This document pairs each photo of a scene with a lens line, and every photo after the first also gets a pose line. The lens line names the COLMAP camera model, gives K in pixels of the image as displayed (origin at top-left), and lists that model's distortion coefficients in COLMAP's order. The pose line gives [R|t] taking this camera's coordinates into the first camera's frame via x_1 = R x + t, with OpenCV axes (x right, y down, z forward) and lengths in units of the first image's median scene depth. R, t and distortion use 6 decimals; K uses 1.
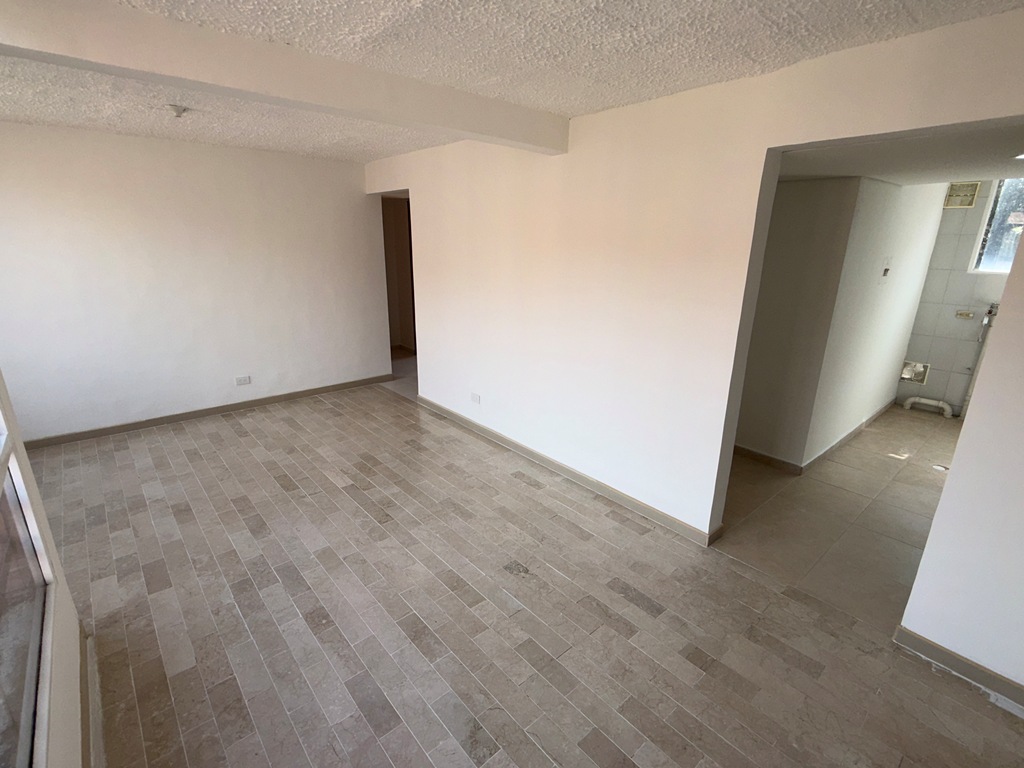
lens RADIAL K [[488.6, 0, 513.8], [0, 488.6, 386.7], [0, 0, 1]] dist [0.001108, -0.001092]
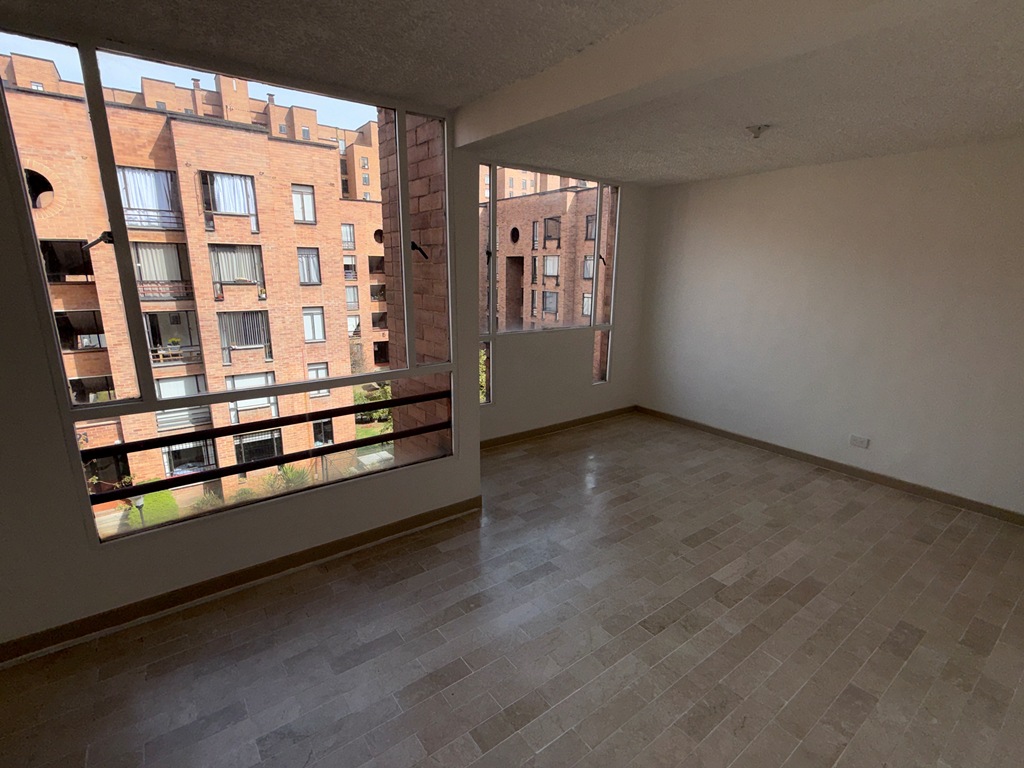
lens RADIAL K [[488.6, 0, 514.8], [0, 488.6, 385.8], [0, 0, 1]] dist [0.001108, -0.001092]
pose [[-0.073737, 0.219610, -0.972797, 0.305566], [-0.308031, 0.922741, 0.231659, -0.134439], [0.948515, 0.316733, -0.000393, 0.536967]]
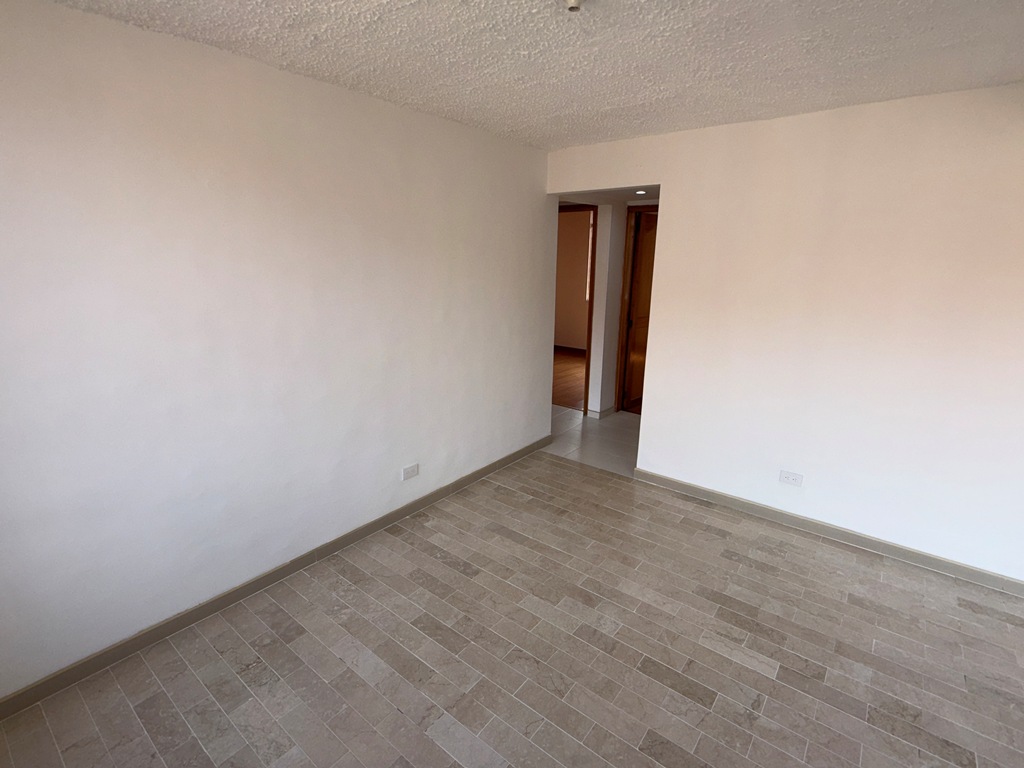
lens RADIAL K [[488.6, 0, 512.7], [0, 488.6, 386.2], [0, 0, 1]] dist [0.001108, -0.001092]
pose [[0.983870, -0.050723, 0.171541, -0.650016], [0.056581, 0.997964, -0.029432, -0.122766], [-0.169699, 0.038663, 0.984737, 0.411501]]
